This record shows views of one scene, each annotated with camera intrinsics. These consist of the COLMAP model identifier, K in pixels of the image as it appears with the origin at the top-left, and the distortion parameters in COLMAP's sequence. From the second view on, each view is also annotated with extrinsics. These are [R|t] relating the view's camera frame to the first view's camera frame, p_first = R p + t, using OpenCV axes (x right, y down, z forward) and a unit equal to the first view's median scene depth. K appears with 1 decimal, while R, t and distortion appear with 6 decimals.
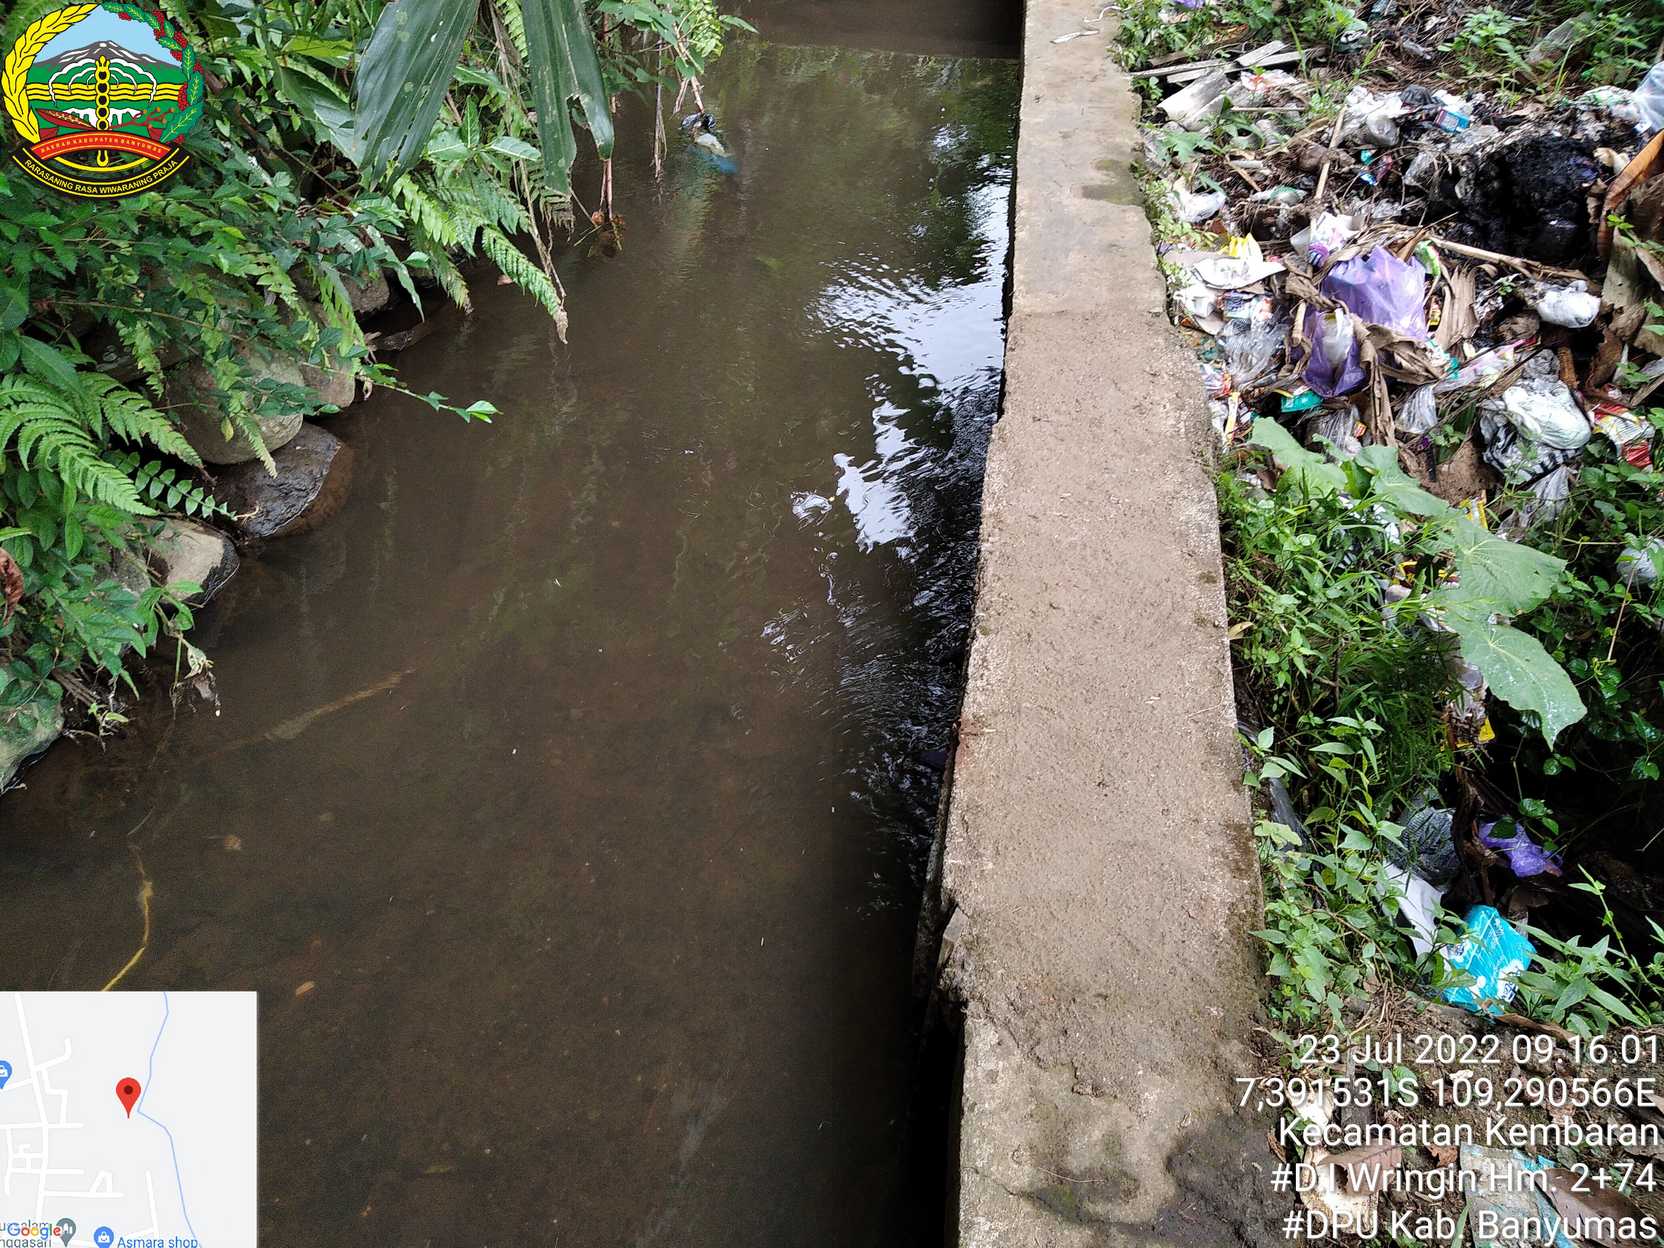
lens RADIAL K [[1400.7, 0, 832.0], [0, 1400.7, 624.0], [0, 0, 1]] dist [-0.016050, 0.006965]
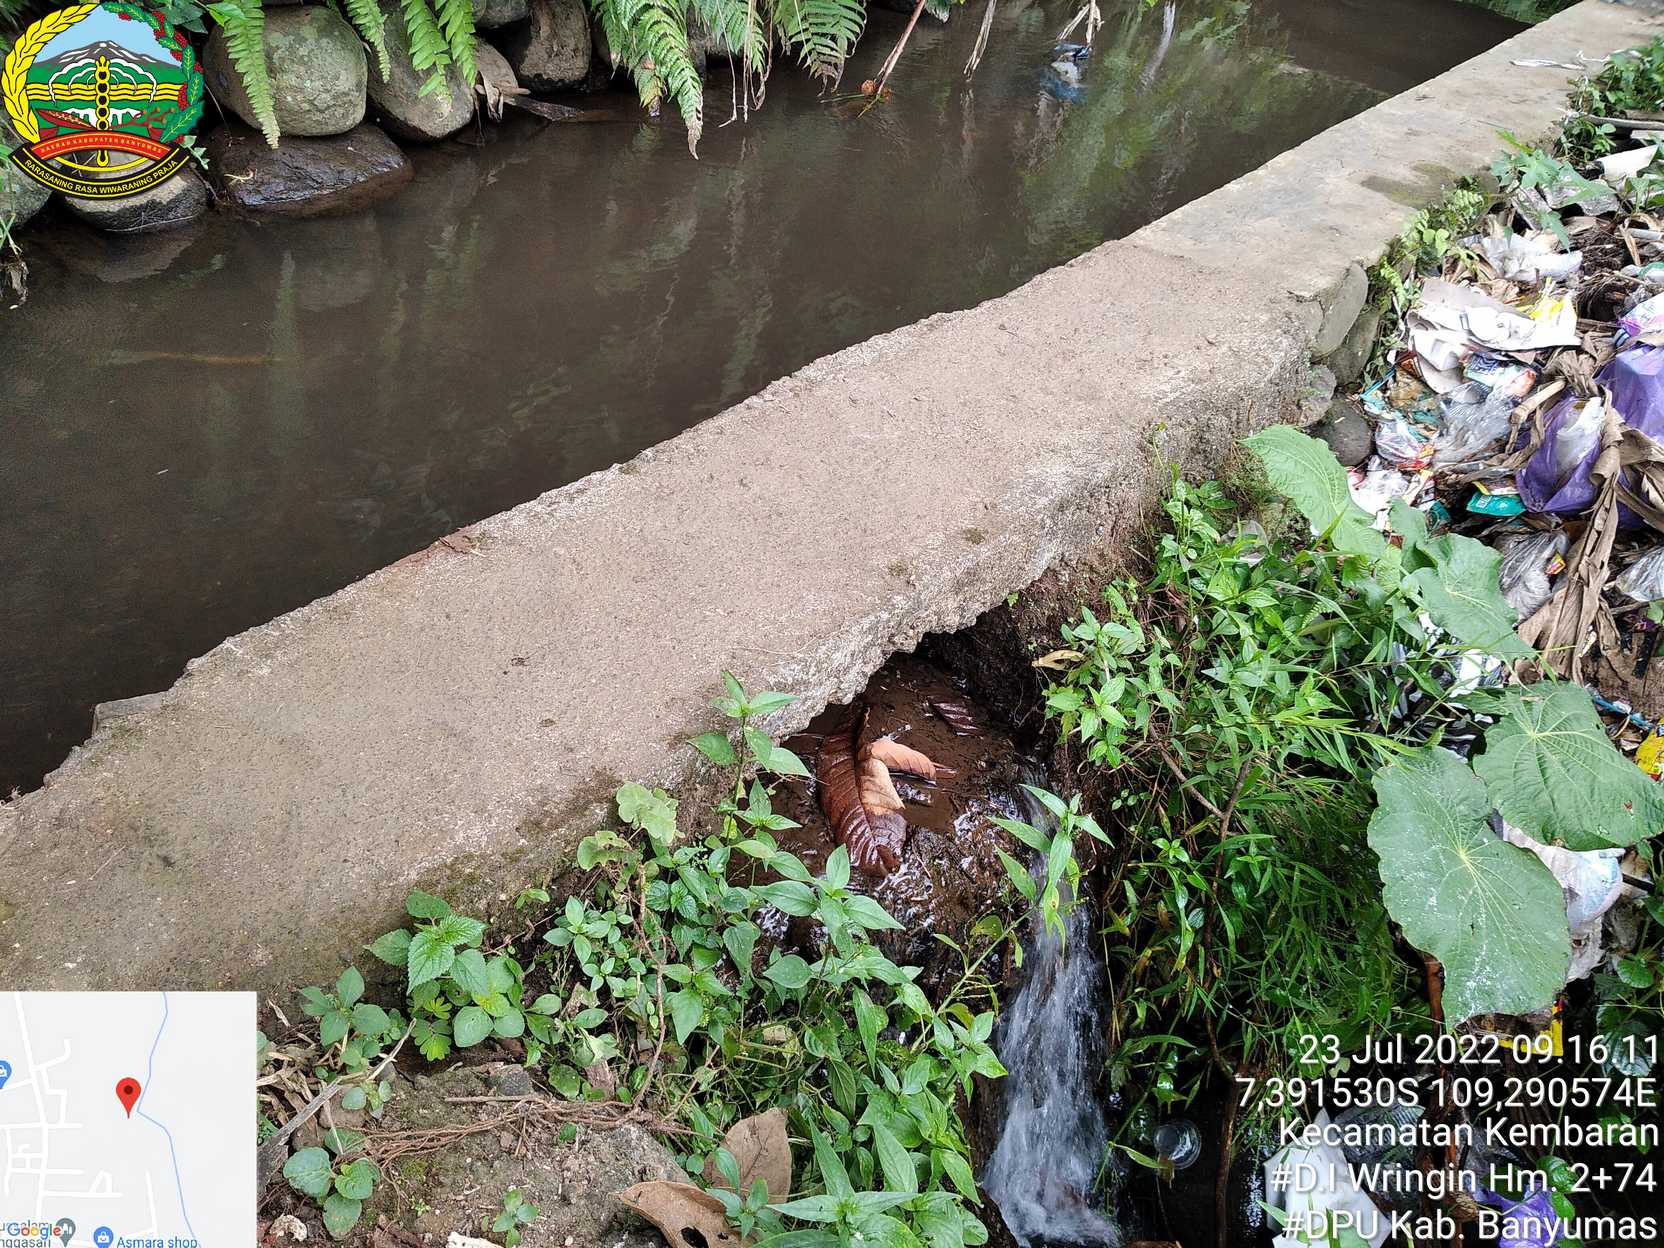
lens RADIAL K [[1371.0, 0, 832.0], [0, 1371.0, 624.0], [0, 0, 1]] dist [-0.005510, -0.009418]
pose [[0.851028, 0.386064, -0.355958, 0.322410], [-0.399331, 0.915988, 0.038734, 0.006133], [0.341007, 0.109181, 0.933699, 0.238104]]
